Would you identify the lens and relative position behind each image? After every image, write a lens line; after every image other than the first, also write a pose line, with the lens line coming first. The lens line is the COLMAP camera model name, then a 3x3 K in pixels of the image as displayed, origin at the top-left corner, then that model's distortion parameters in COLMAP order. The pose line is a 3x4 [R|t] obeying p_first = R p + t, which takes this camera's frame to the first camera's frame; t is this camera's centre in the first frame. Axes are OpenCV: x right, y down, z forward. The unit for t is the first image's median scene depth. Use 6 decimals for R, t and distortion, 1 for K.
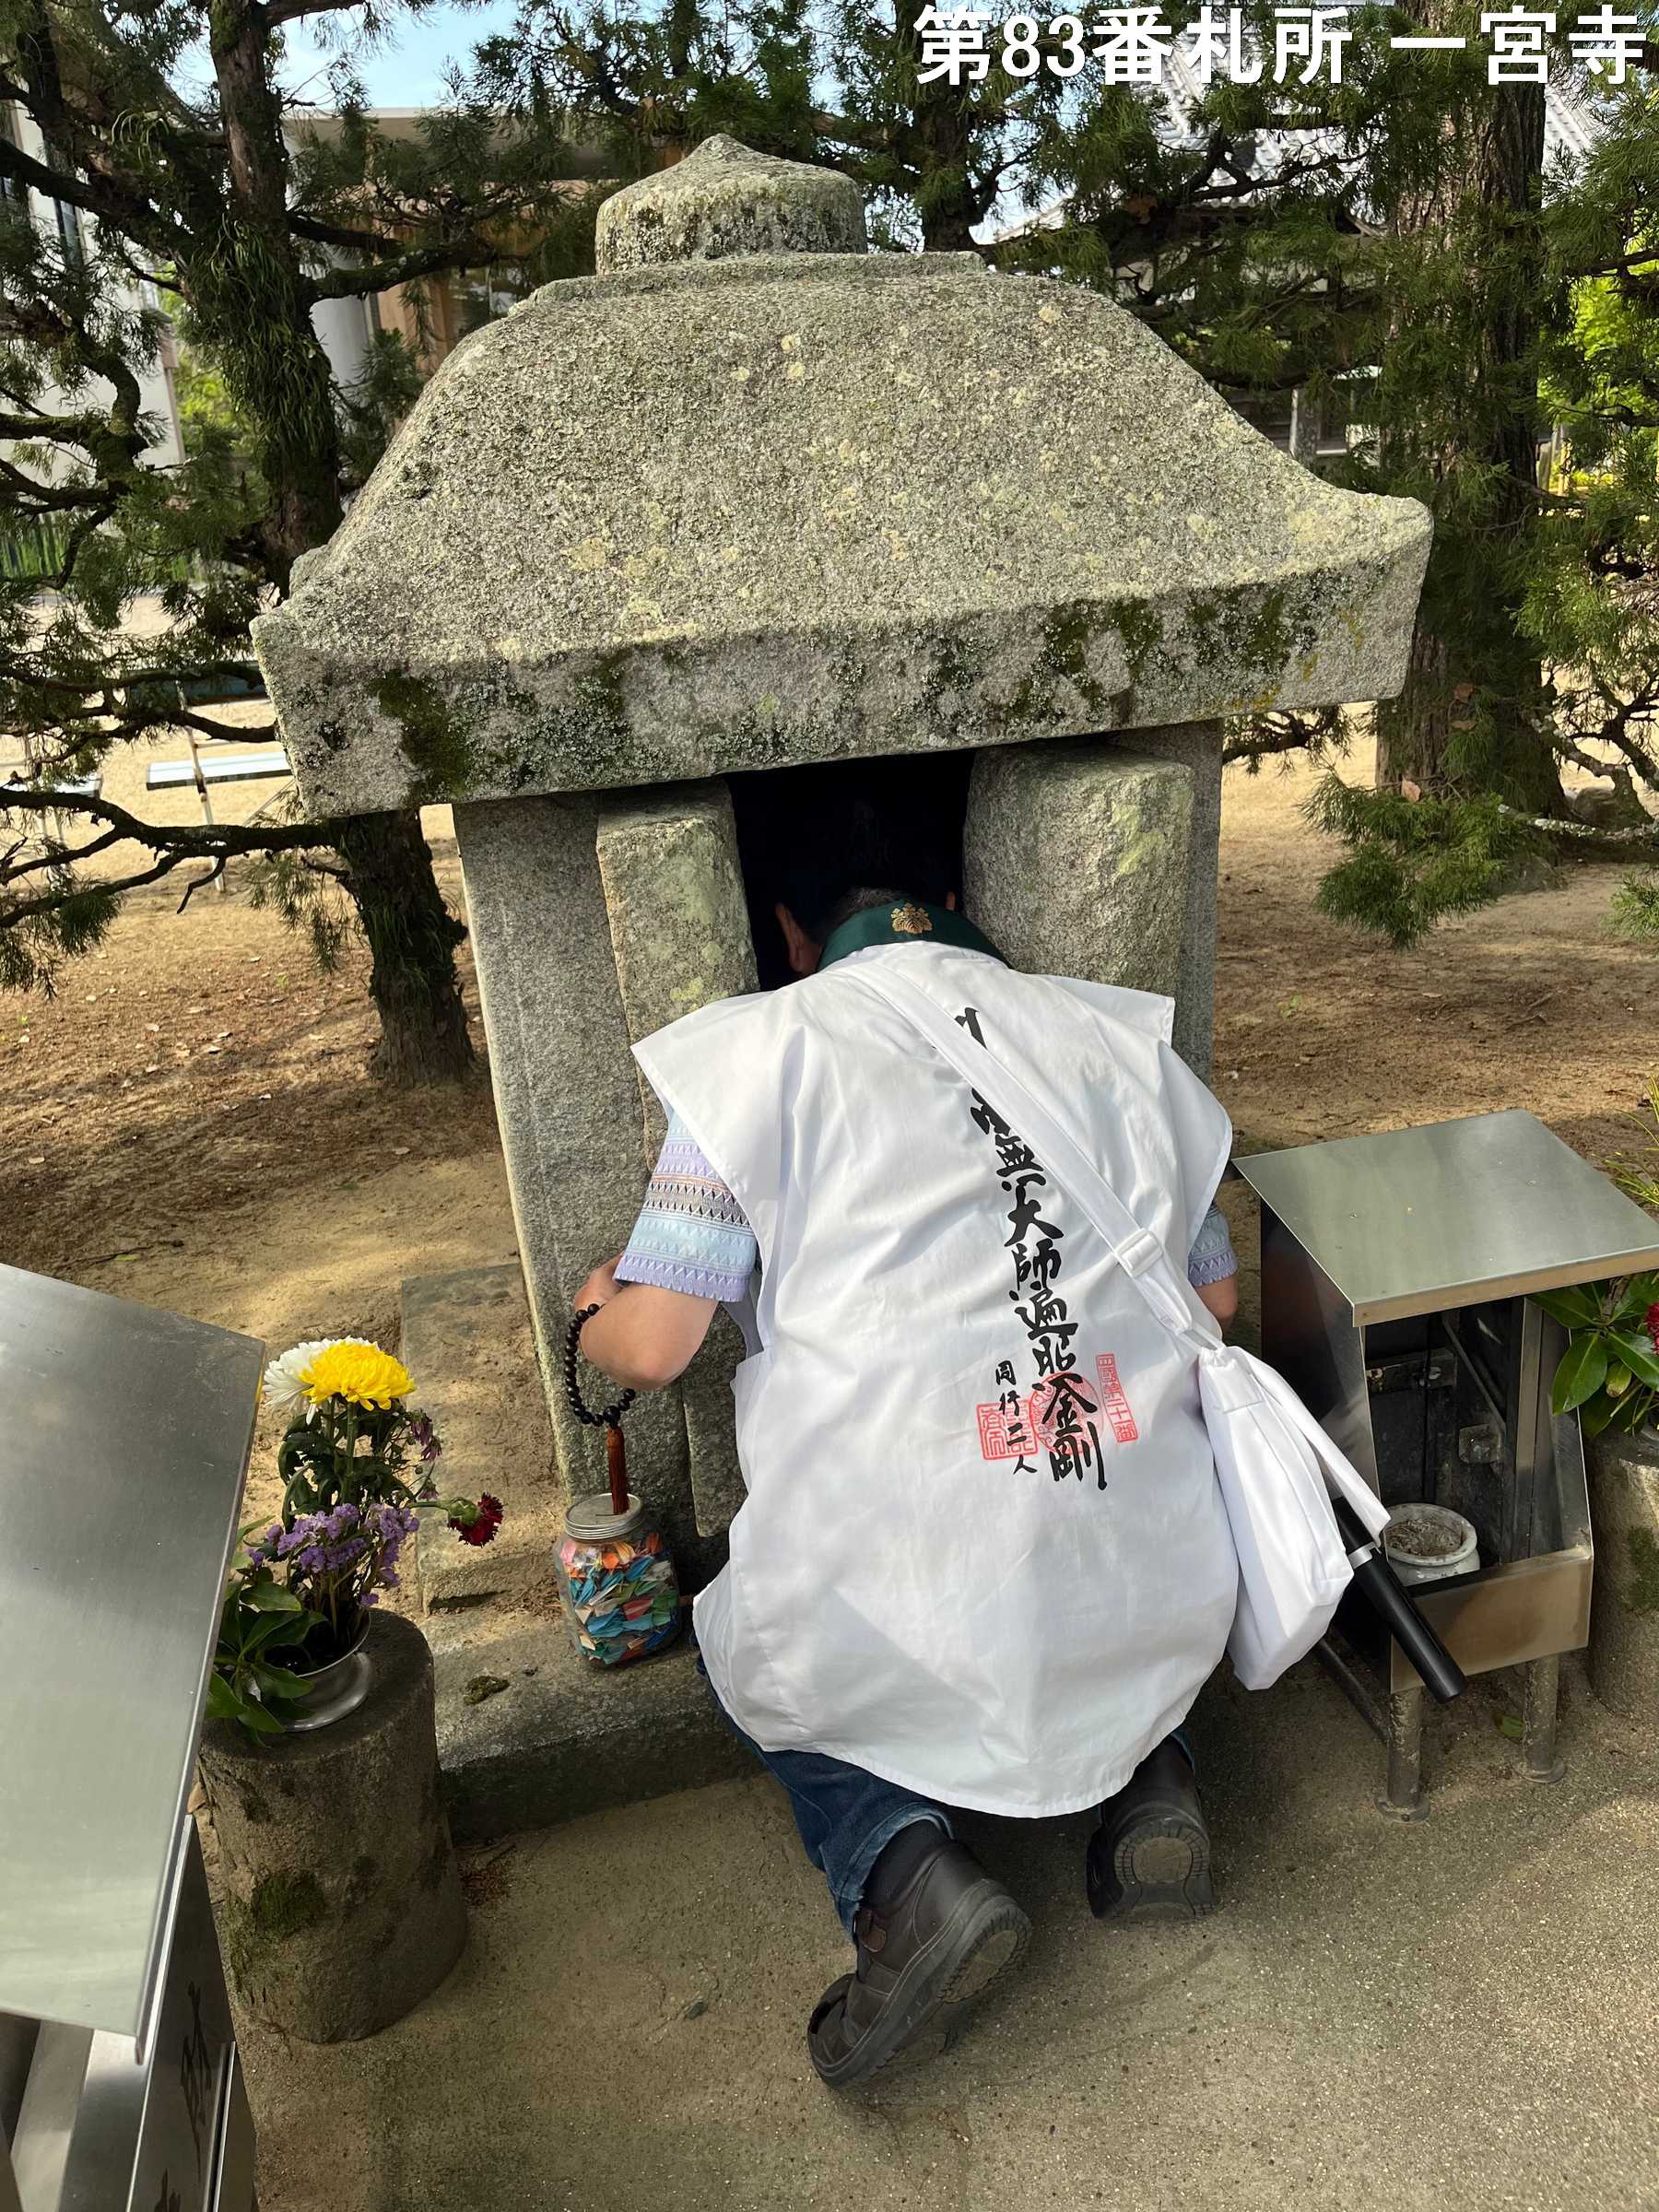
lens RADIAL K [[1700.3, 0, 825.2], [0, 1700.3, 1078.5], [0, 0, 1]] dist [0.168127, -0.502621]
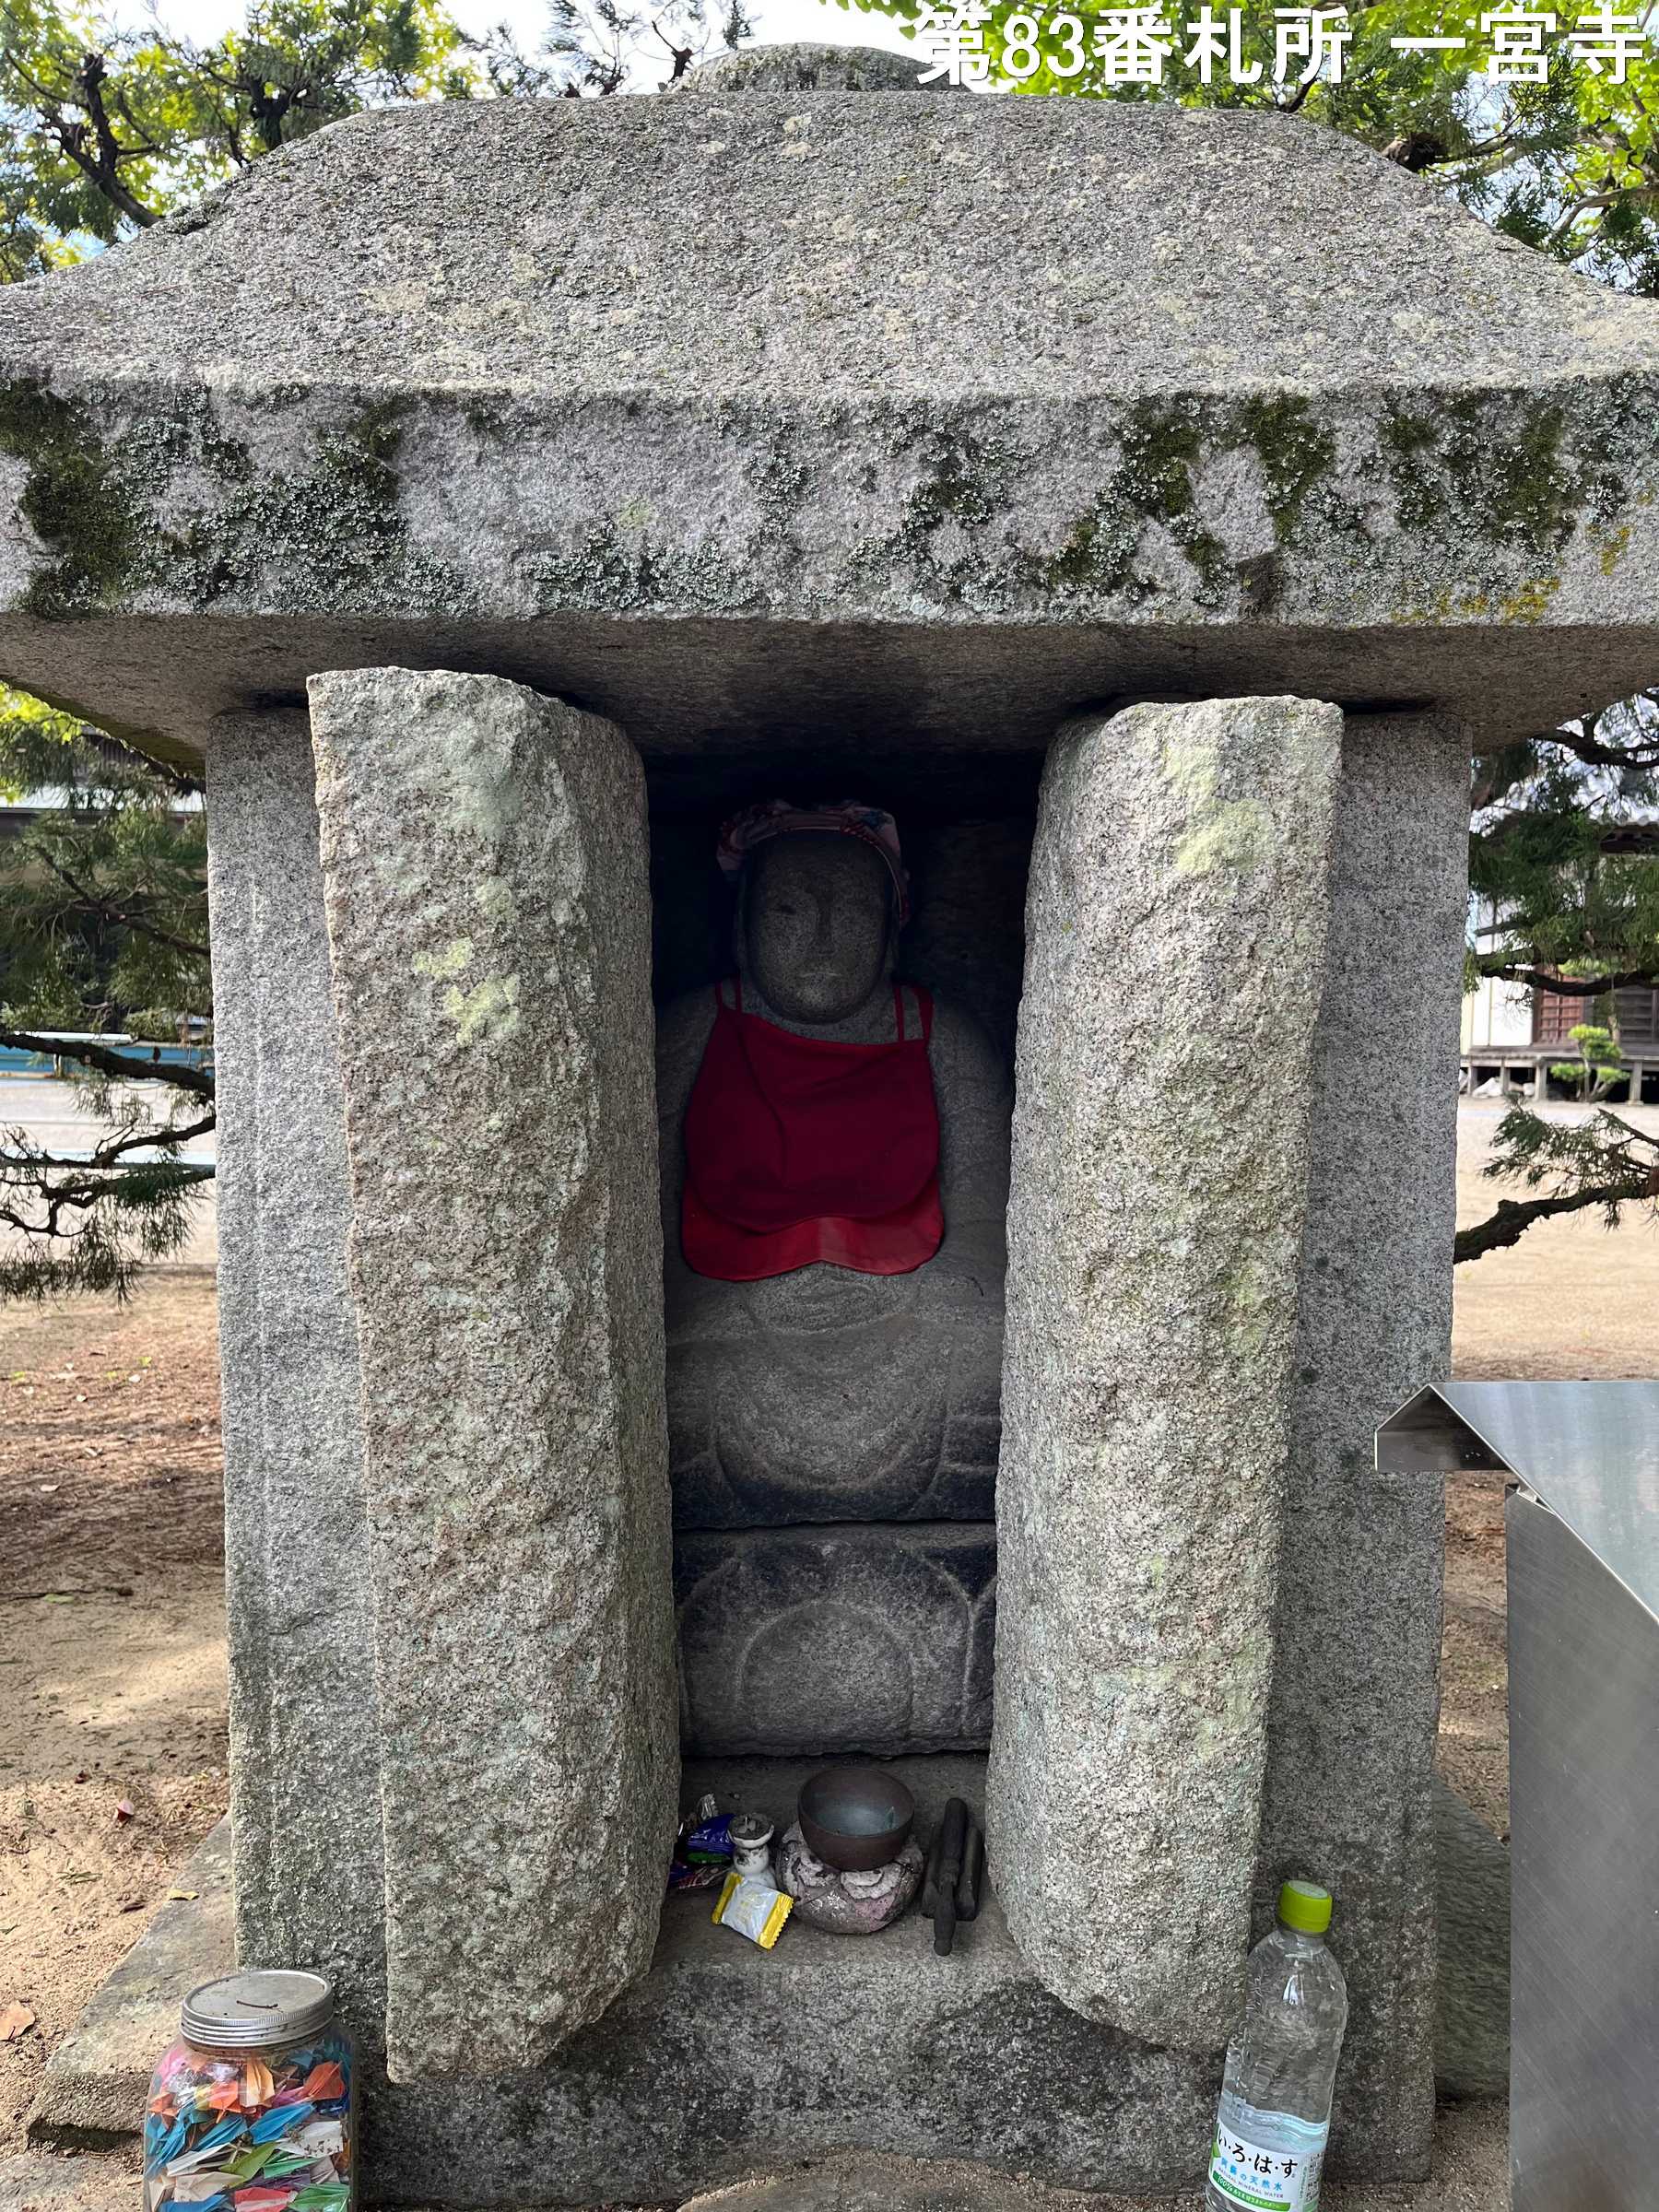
lens RADIAL K [[1695.9, 0, 829.5], [0, 1695.9, 1106.0], [0, 0, 1]] dist [0.026134, 0.004095]
pose [[0.972677, 0.079922, -0.217973, 0.175900], [-0.144385, 0.943466, -0.298370, 0.143472], [0.181803, 0.321689, 0.929227, 0.514379]]
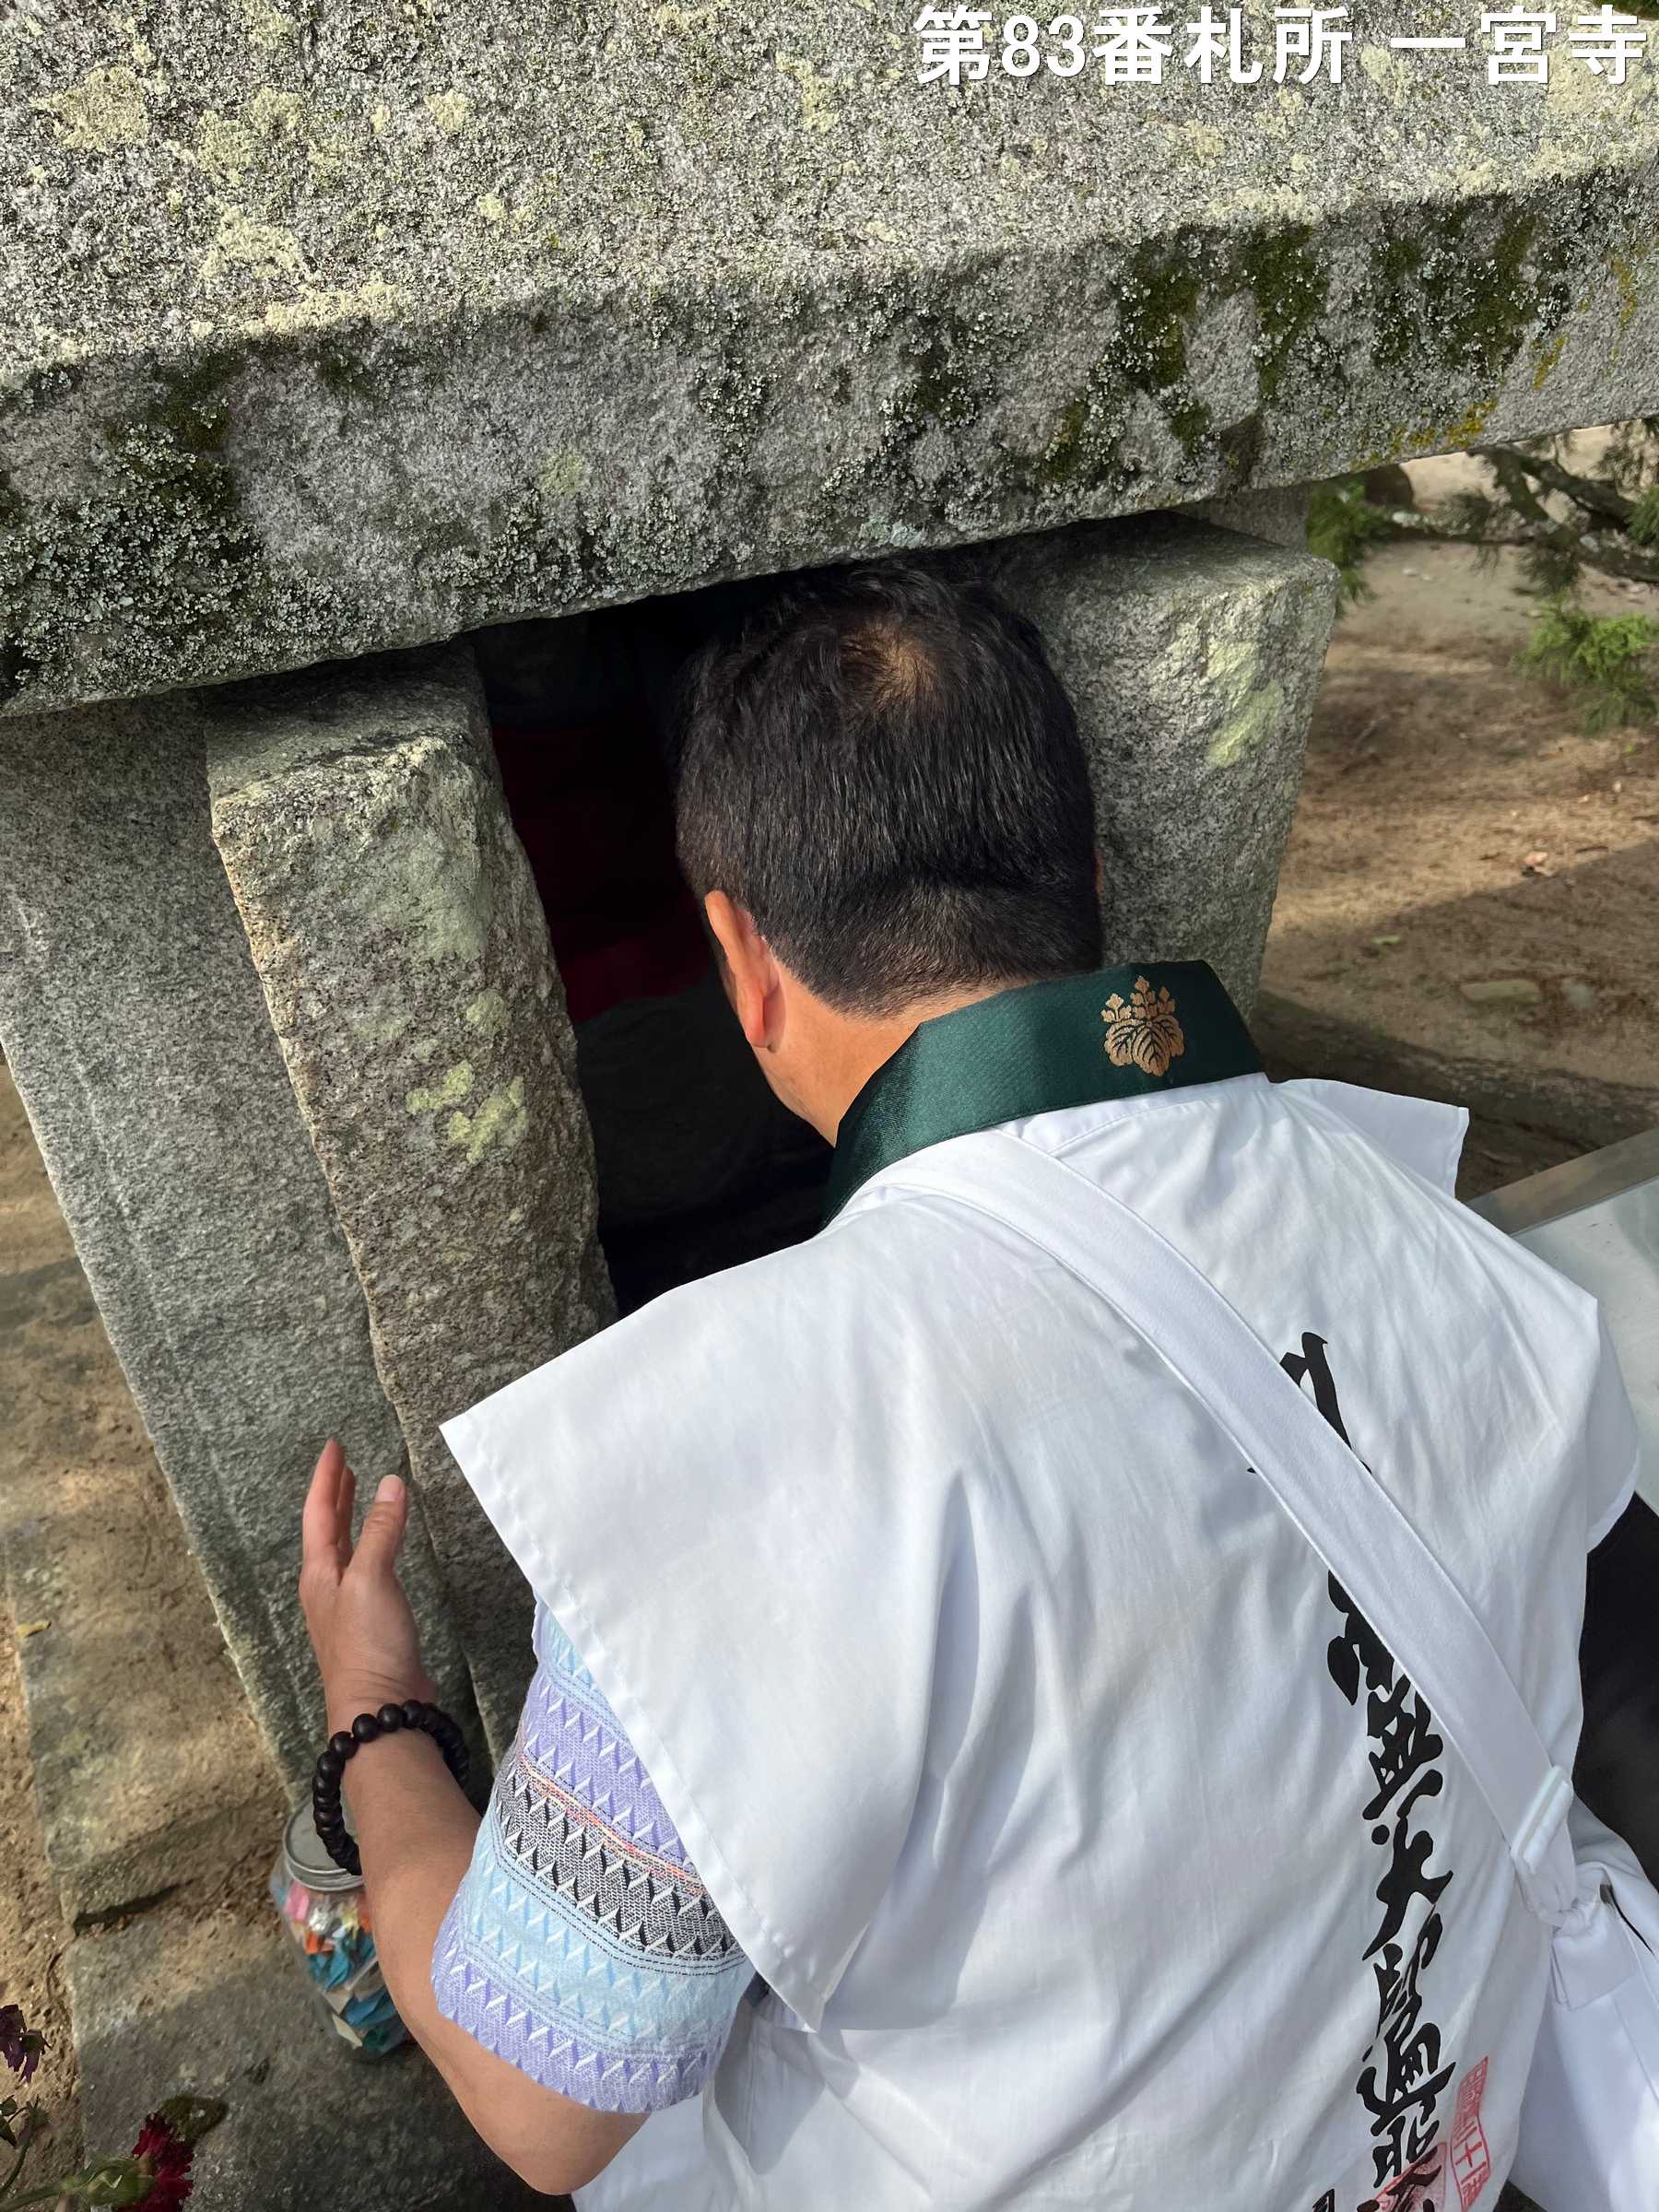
lens RADIAL K [[1692.8, 0, 808.2], [0, 1692.8, 1100.4], [0, 0, 1]] dist [0.065852, -0.087611]
pose [[0.977317, -0.094730, 0.189417, -0.070735], [0.053314, 0.975630, 0.212847, -0.146856], [-0.204963, -0.197920, 0.958550, 0.511687]]
